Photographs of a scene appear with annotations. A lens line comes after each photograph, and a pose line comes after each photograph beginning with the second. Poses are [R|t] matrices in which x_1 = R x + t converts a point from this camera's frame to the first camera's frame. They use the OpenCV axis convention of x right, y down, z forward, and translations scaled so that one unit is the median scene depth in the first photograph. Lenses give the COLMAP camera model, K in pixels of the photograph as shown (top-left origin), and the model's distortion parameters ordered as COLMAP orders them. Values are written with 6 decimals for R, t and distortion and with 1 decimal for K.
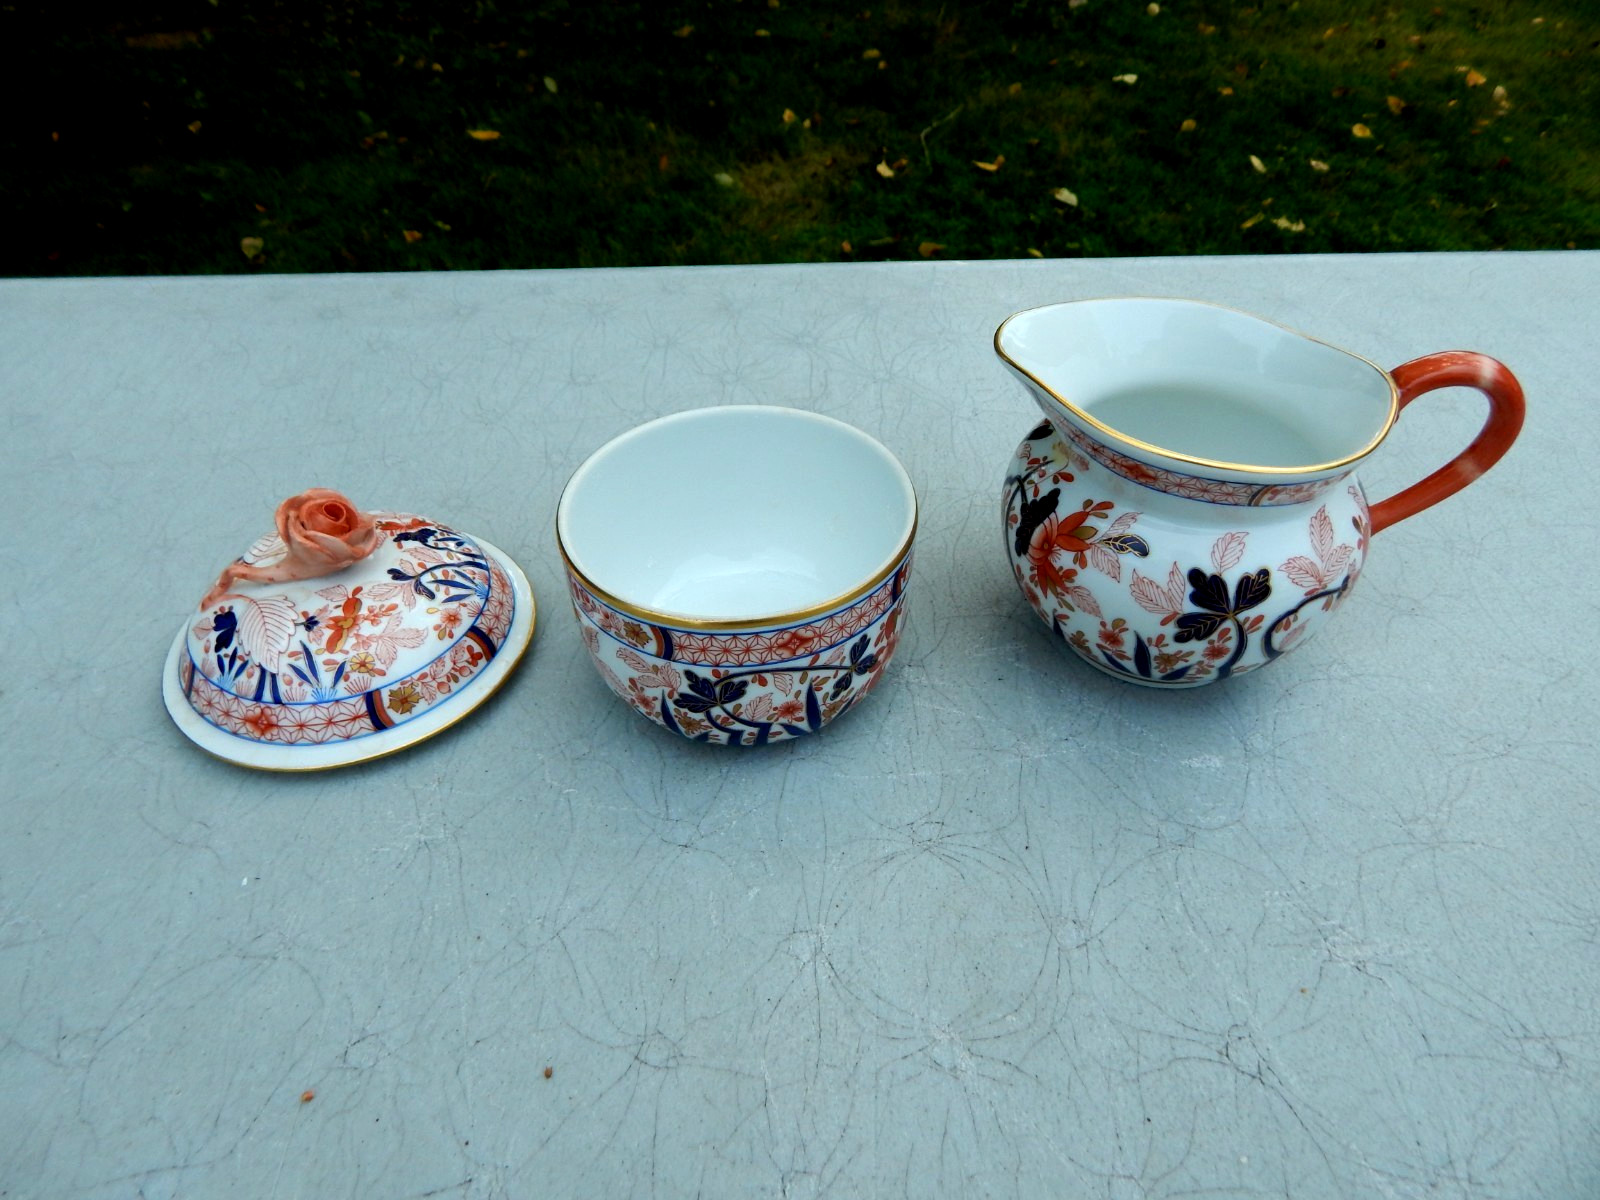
lens RADIAL K [[1038.1, 0, 803.7], [0, 1038.1, 587.9], [0, 0, 1]] dist [0.010974, -0.011960]
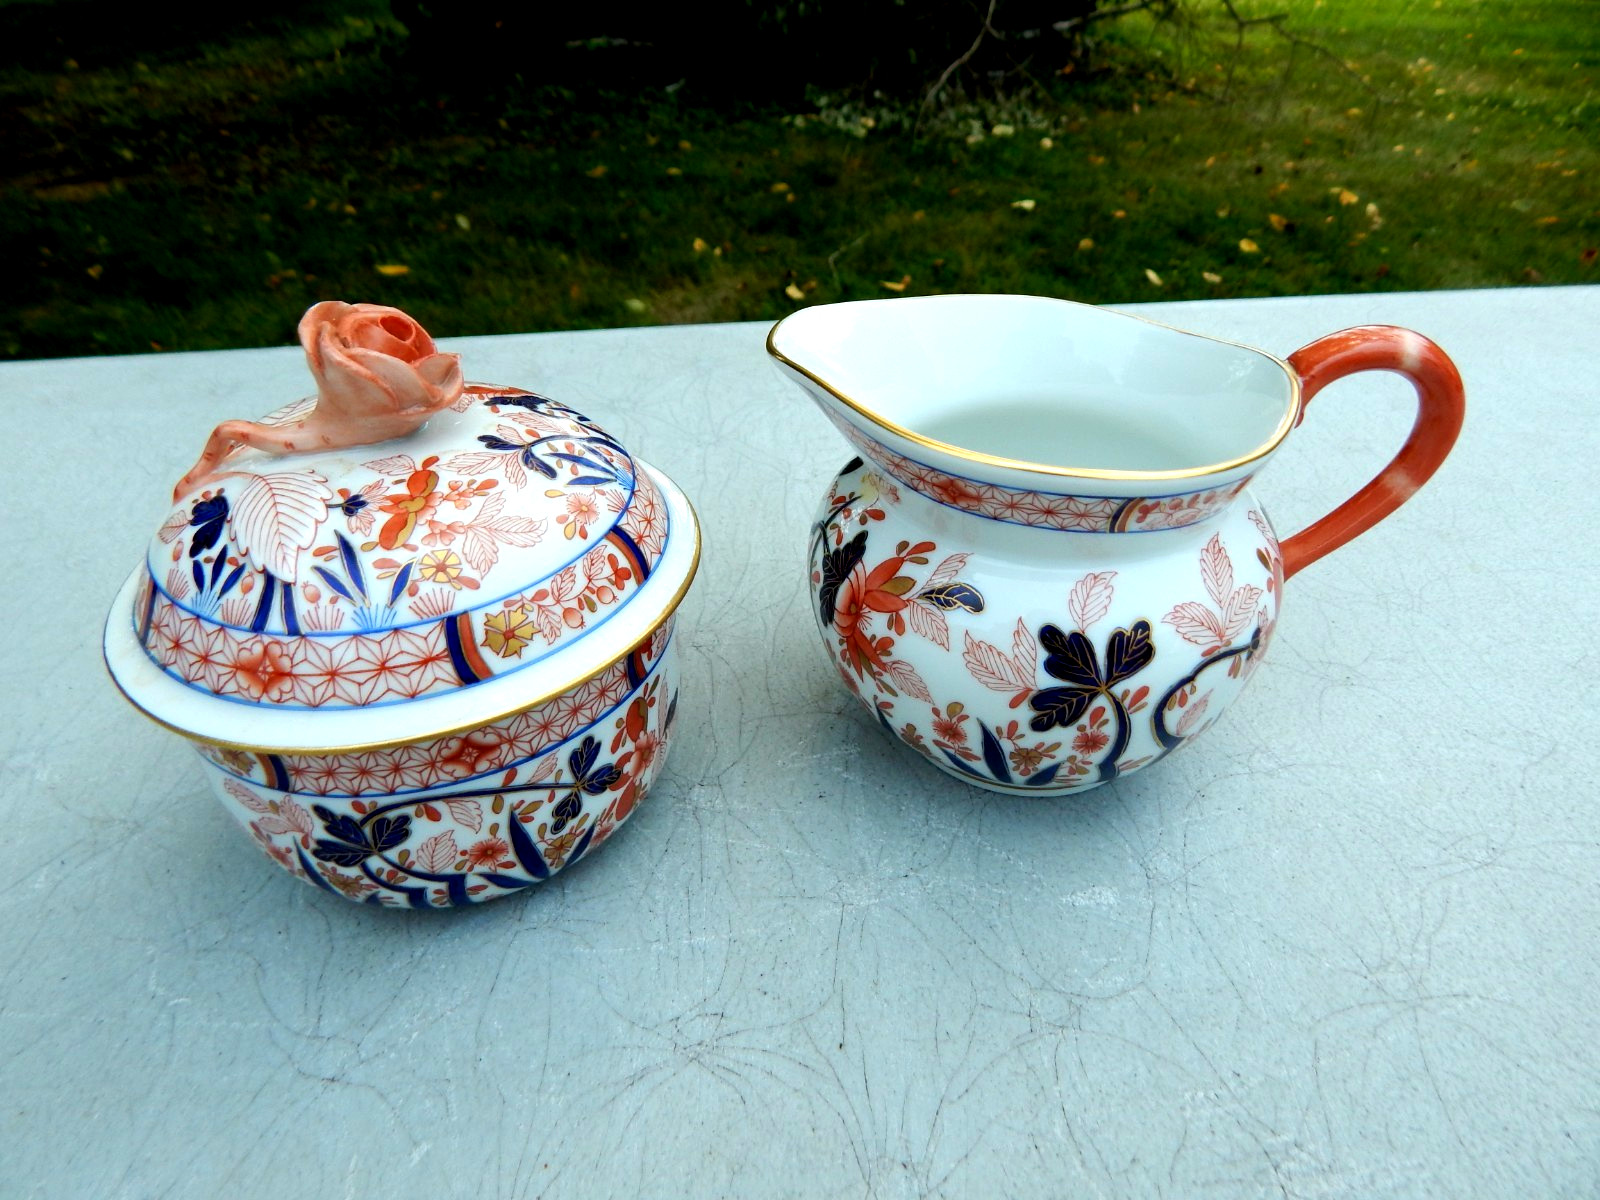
lens RADIAL K [[1038.1, 0, 805.2], [0, 1038.1, 595.8], [0, 0, 1]] dist [0.010974, -0.011960]
pose [[0.997265, -0.044301, 0.059153, 0.153849], [0.050550, 0.992787, -0.108711, 0.027490], [-0.053910, 0.111404, 0.992312, 0.272474]]
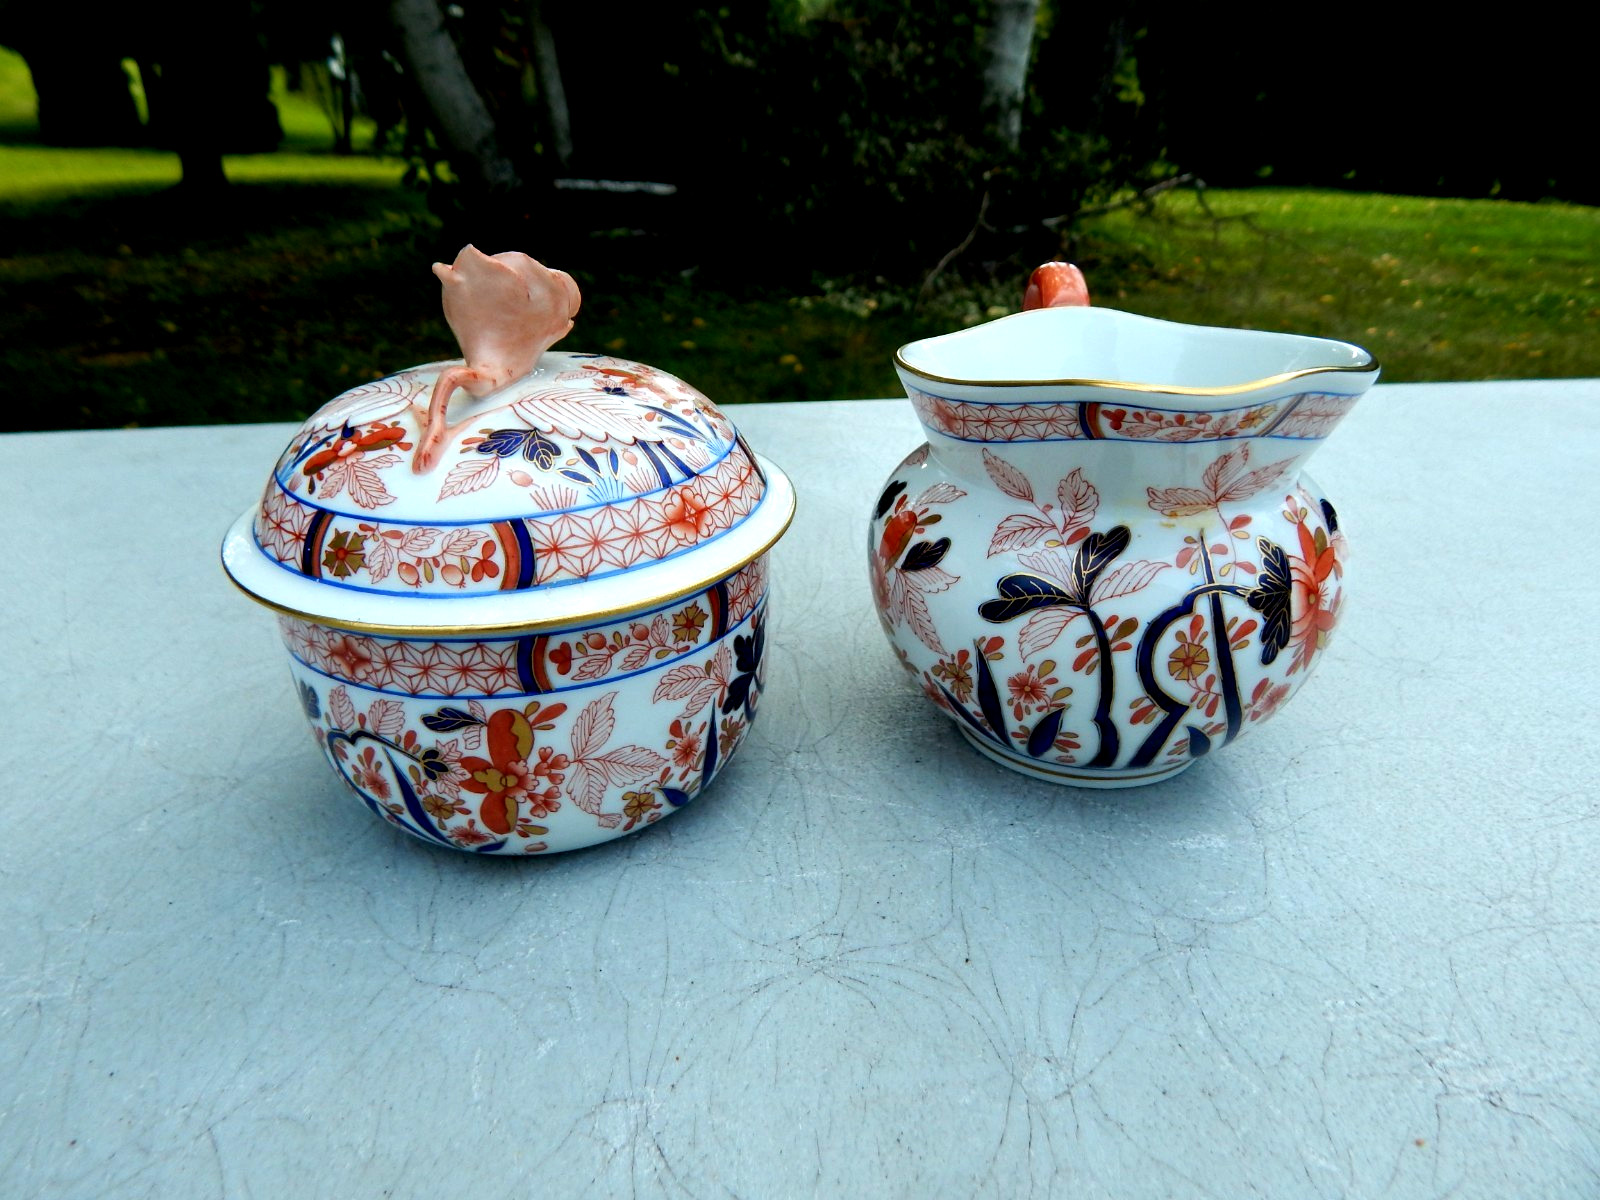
lens RADIAL K [[1038.1, 0, 804.6], [0, 1038.1, 592.1], [0, 0, 1]] dist [0.010974, -0.011960]
pose [[0.997545, -0.025986, 0.065028, 0.068001], [0.042562, 0.962390, -0.268319, 0.184600], [-0.055610, 0.270428, 0.961133, 0.277773]]
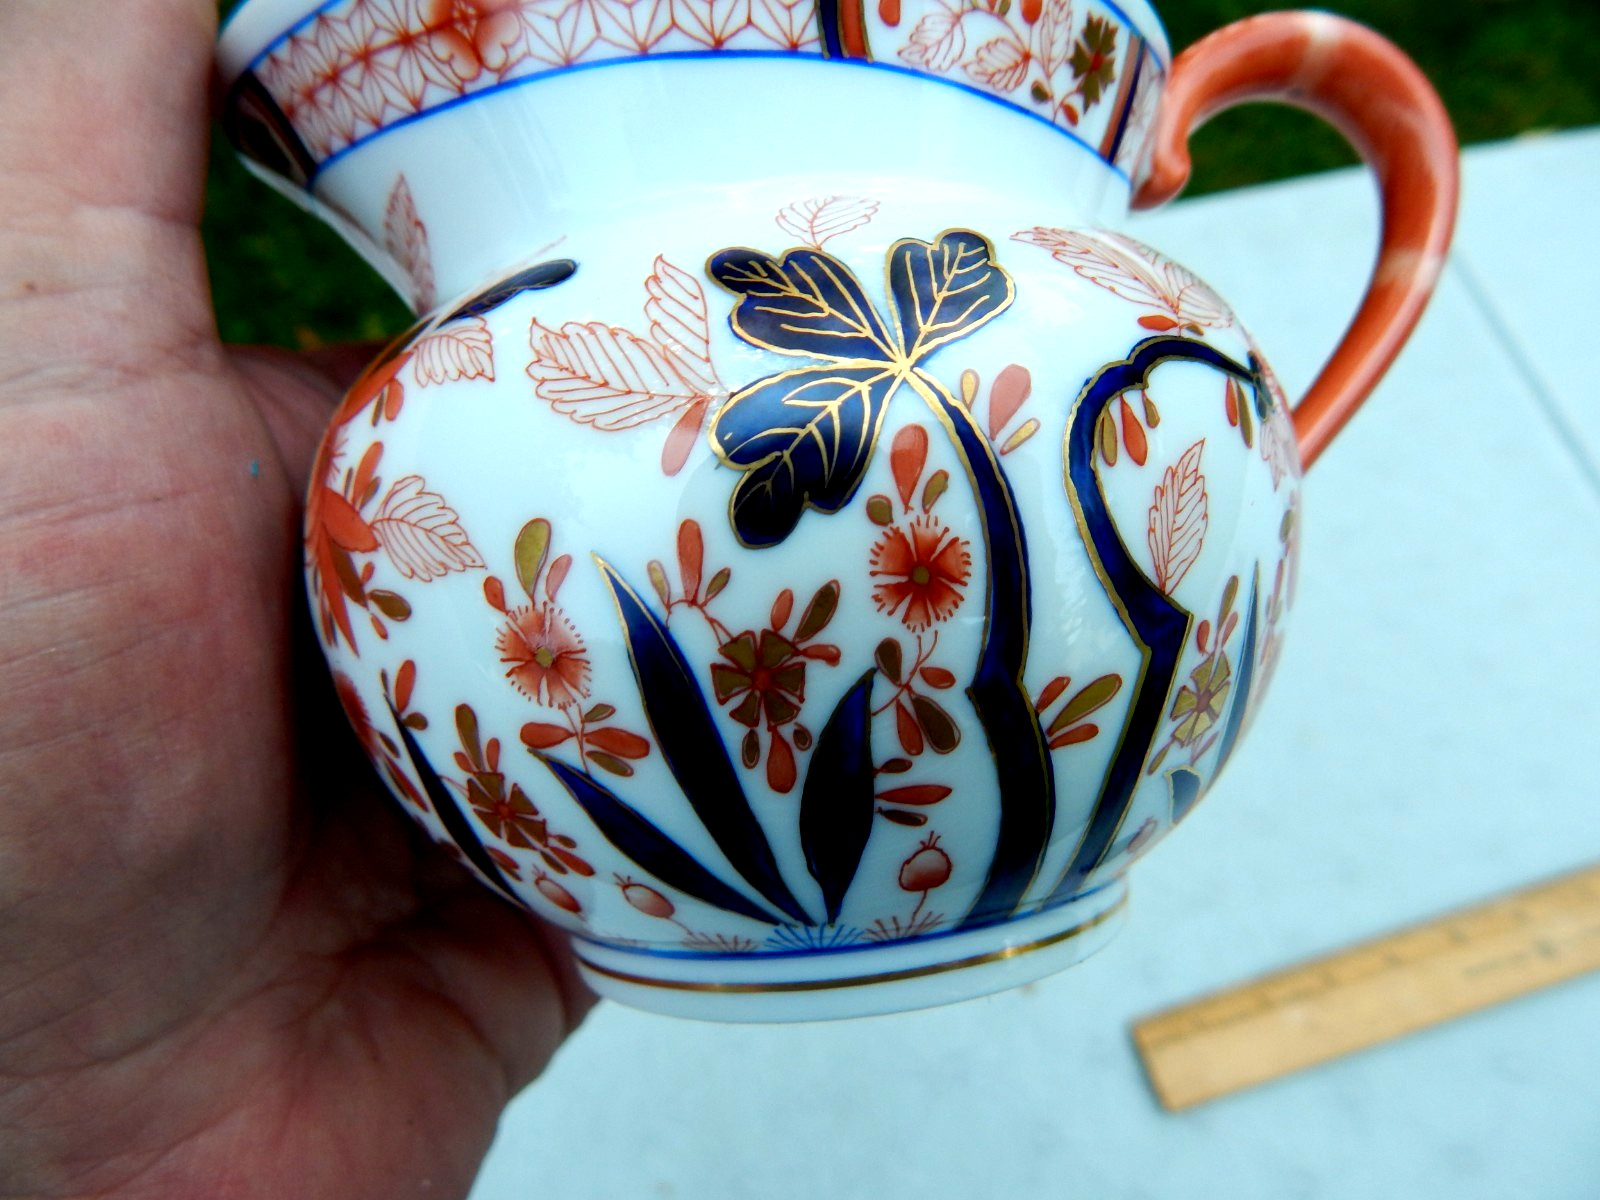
lens RADIAL K [[1038.1, 0, 794.6], [0, 1038.1, 609.5], [0, 0, 1]] dist [0.010974, -0.011960]
pose [[0.982413, -0.093043, 0.161885, 0.308863], [0.178744, 0.719307, -0.671303, 0.217350], [-0.053985, 0.688433, 0.723288, 0.784332]]
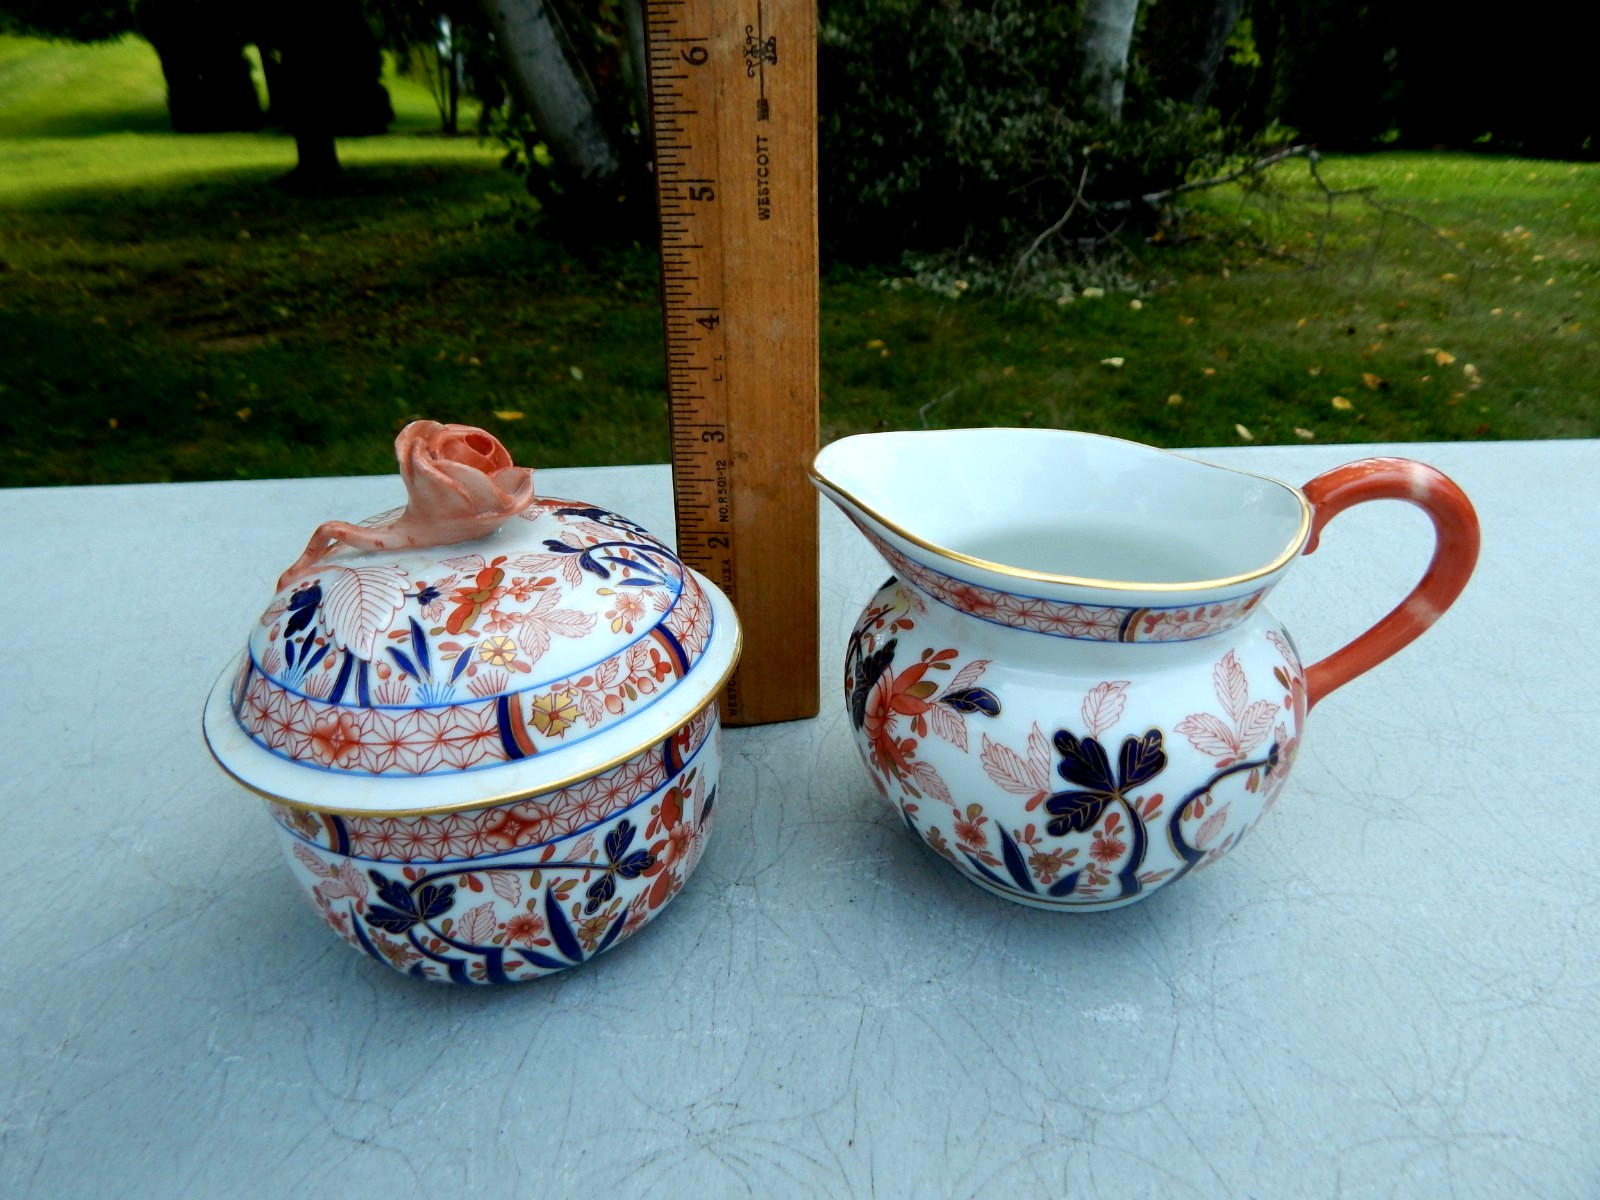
lens RADIAL K [[1038.1, 0, 808.5], [0, 1038.1, 596.9], [0, 0, 1]] dist [0.010974, -0.011960]
pose [[0.999784, -0.008918, -0.018768, 0.190644], [0.004054, 0.969570, -0.244779, 0.063628], [0.020380, 0.244650, 0.969397, 0.228297]]
